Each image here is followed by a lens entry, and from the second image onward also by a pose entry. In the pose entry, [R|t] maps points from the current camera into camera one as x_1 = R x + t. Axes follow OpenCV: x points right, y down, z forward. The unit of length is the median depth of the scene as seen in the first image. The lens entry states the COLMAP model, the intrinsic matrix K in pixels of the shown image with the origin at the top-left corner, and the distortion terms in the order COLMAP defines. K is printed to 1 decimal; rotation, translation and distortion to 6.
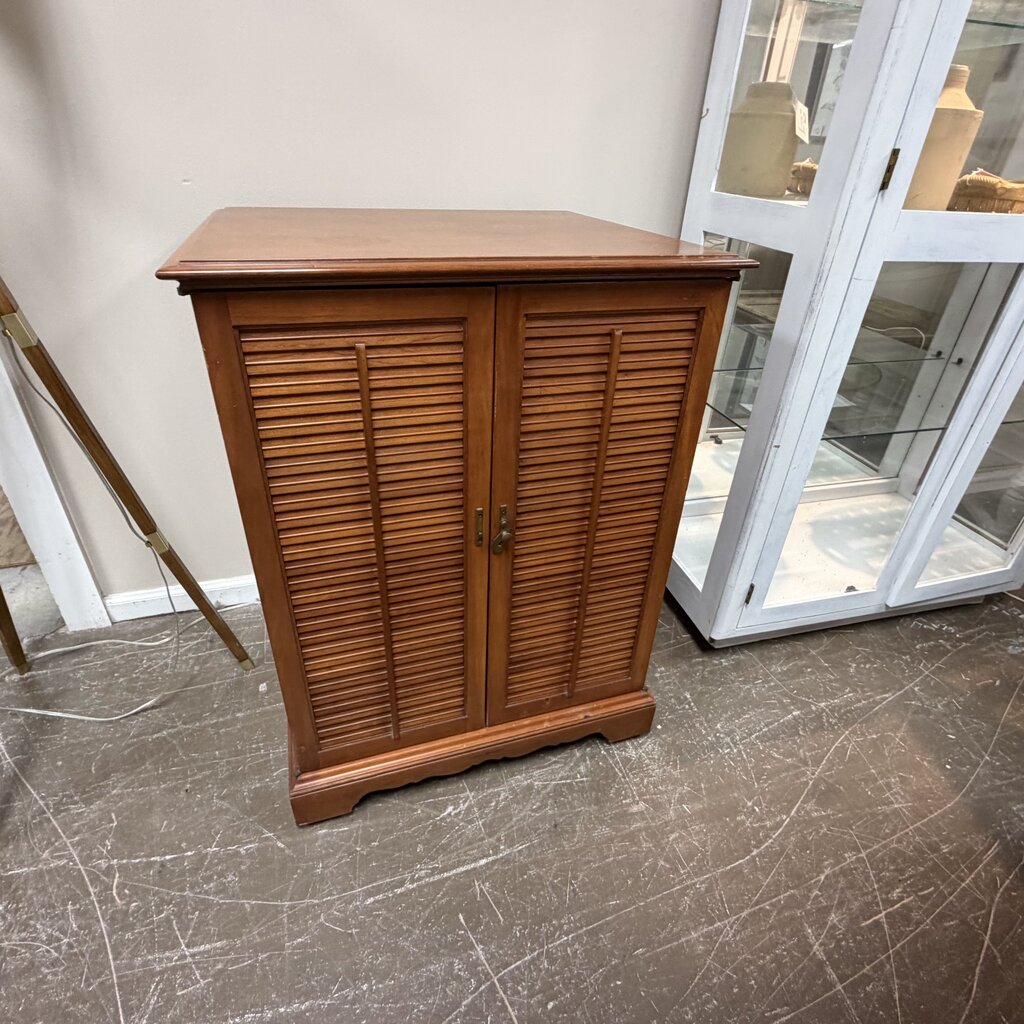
lens RADIAL K [[598.4, 0, 512.0], [0, 598.4, 512.0], [0, 0, 1]] dist [0.005313, -0.002836]
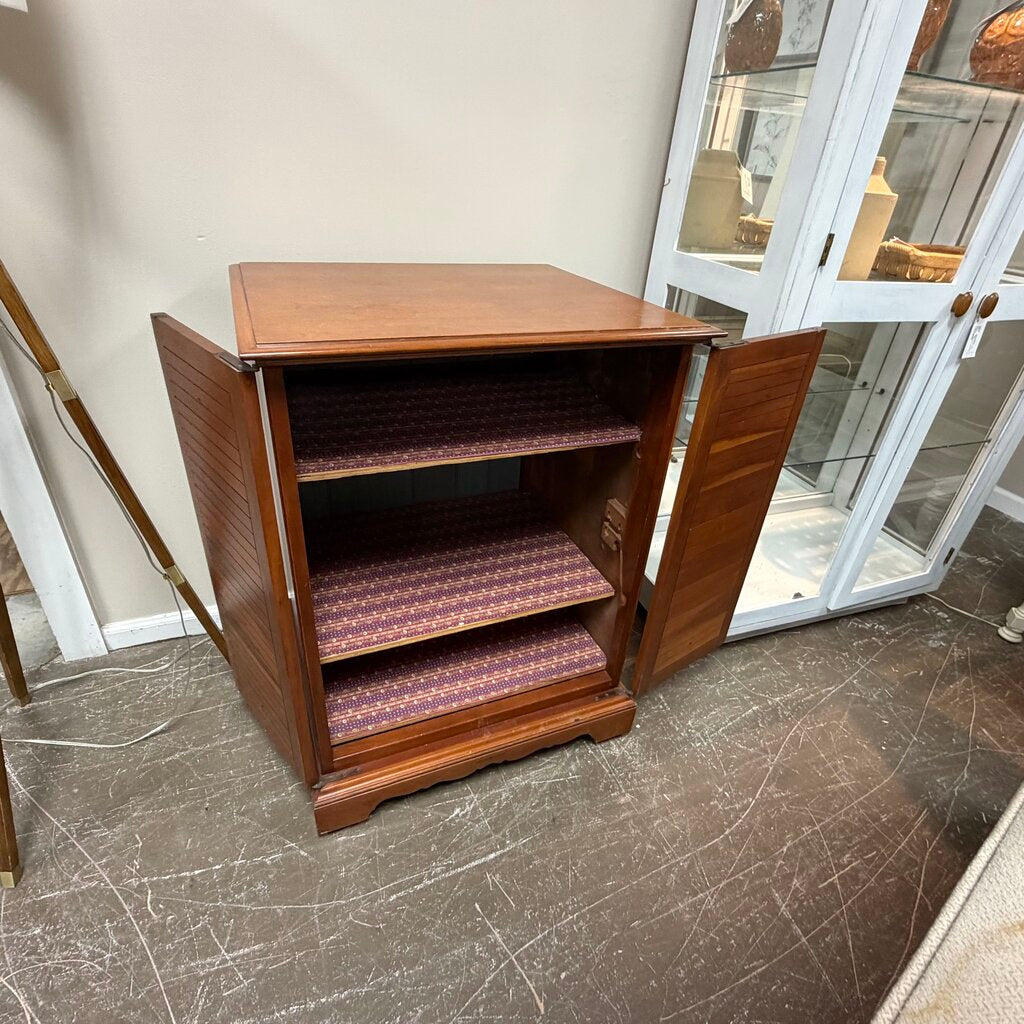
lens RADIAL K [[598.4, 0, 512.0], [0, 598.4, 512.0], [0, 0, 1]] dist [0.005313, -0.002836]
pose [[0.995869, -0.018797, 0.088831, -0.091711], [0.019885, 0.999738, -0.011379, -0.035755], [-0.088593, 0.013098, 0.995982, -0.106835]]
